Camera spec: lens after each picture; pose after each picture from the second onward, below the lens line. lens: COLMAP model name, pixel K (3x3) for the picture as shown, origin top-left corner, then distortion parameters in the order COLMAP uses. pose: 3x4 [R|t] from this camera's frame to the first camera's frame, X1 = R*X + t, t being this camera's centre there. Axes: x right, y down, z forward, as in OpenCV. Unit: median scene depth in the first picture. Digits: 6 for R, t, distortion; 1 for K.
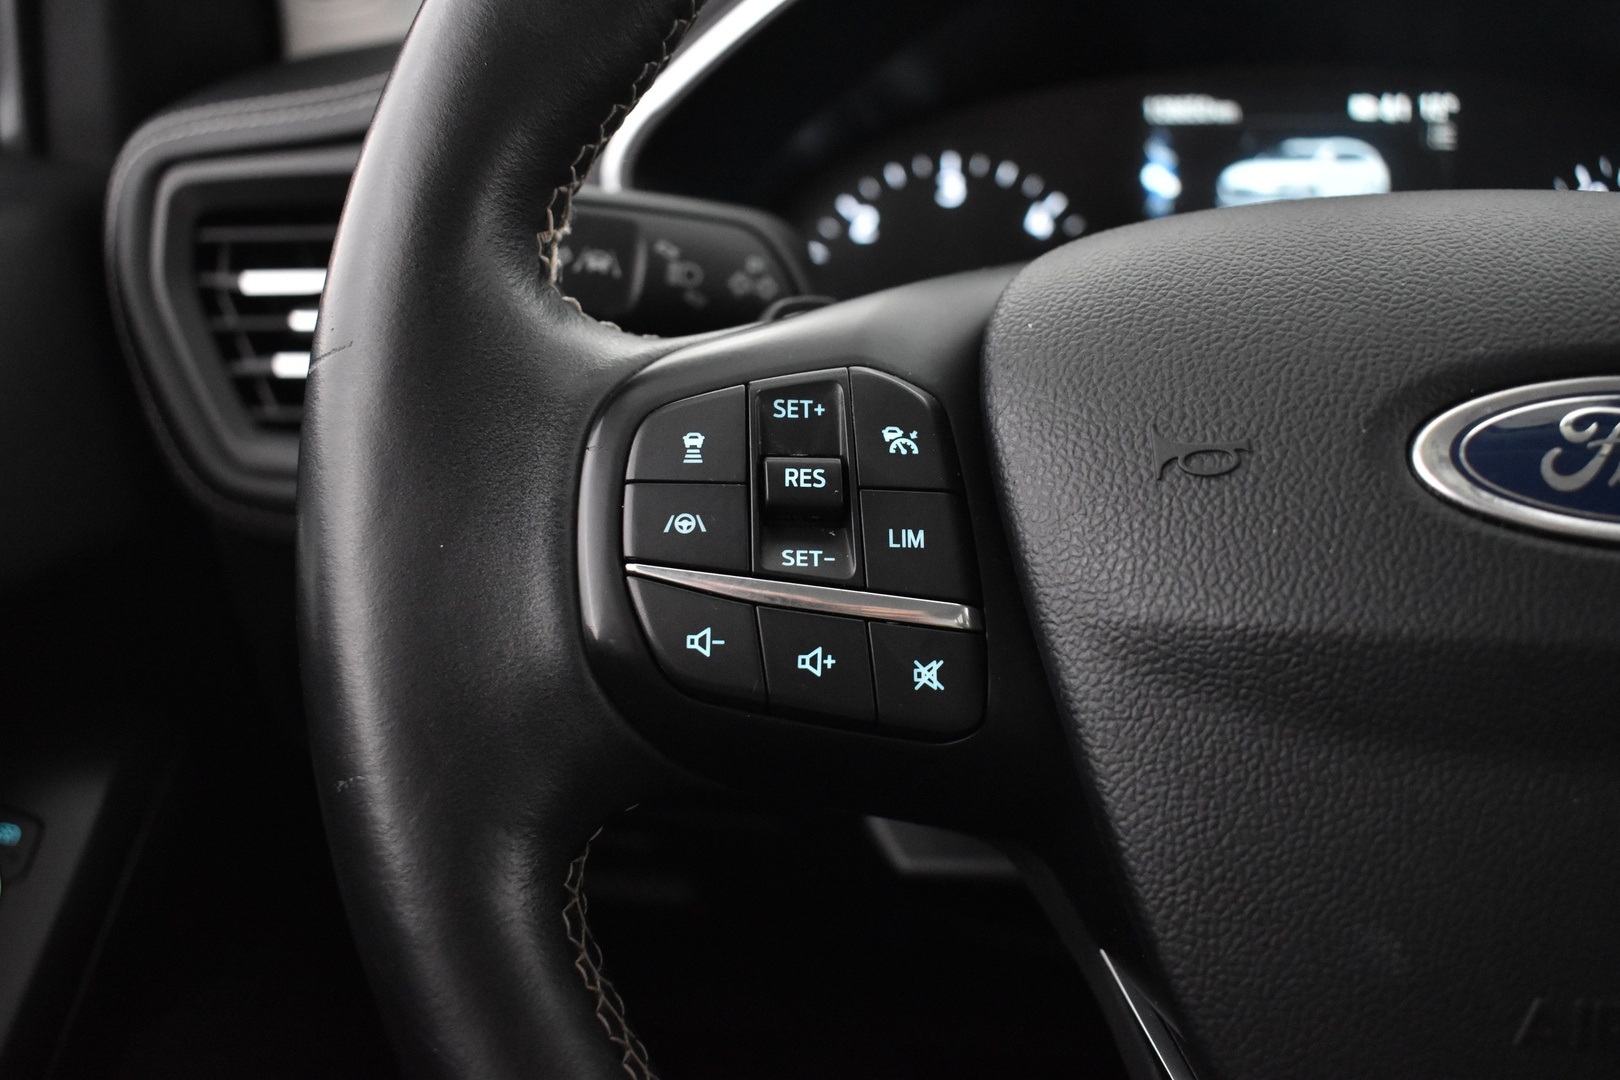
lens RADIAL K [[1506.0, 0, 826.3], [0, 1506.0, 523.1], [0, 0, 1]] dist [-0.099584, 0.000000]
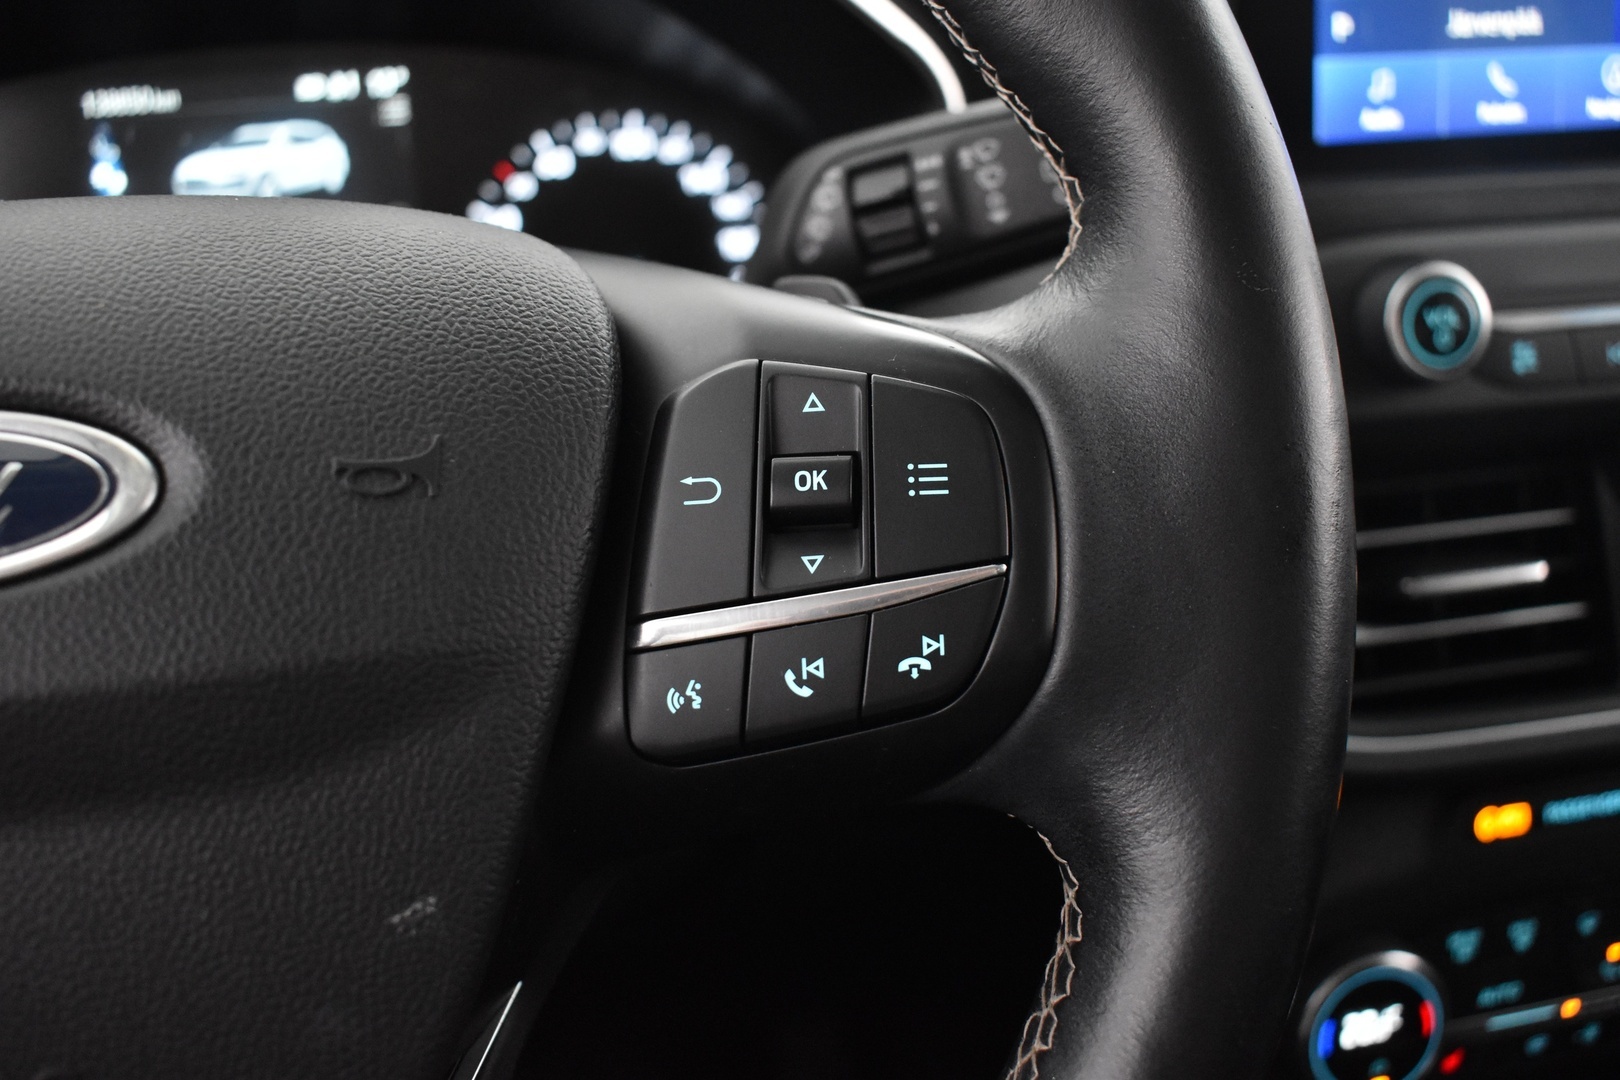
lens RADIAL K [[1506.0, 0, 823.1], [0, 1506.0, 526.8], [0, 0, 1]] dist [-0.099584, 0.000000]
pose [[0.948062, -0.114412, 0.296797, 0.686585], [0.106109, 0.993381, 0.043995, -0.005286], [-0.299866, -0.010217, 0.953927, -0.046291]]
